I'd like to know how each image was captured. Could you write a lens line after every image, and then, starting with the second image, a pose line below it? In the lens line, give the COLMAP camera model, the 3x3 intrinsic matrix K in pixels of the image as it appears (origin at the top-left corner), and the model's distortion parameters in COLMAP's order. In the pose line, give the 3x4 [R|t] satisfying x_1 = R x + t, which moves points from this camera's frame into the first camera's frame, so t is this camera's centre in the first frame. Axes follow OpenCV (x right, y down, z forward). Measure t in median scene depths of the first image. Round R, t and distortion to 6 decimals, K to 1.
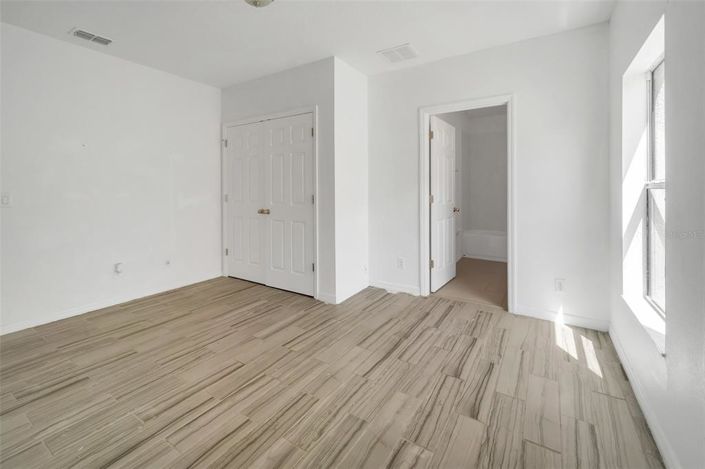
lens RADIAL K [[303.9, 0, 353.0], [0, 303.9, 188.7], [0, 0, 1]] dist [0.001805, 0.000322]
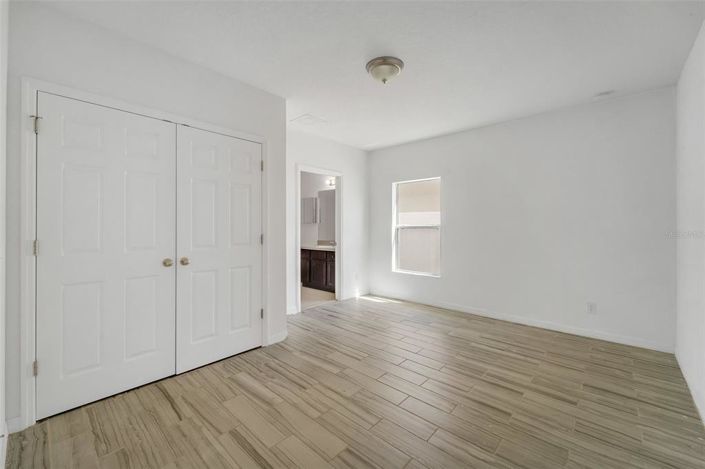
lens RADIAL K [[290.3, 0, 353.9], [0, 290.3, 224.8], [0, 0, 1]] dist [-0.000571, -0.000047]
pose [[0.176941, 0.006458, 0.984200, -0.952124], [0.003703, 0.999967, -0.007227, 0.000134], [-0.984214, 0.004924, 0.176911, 0.581156]]
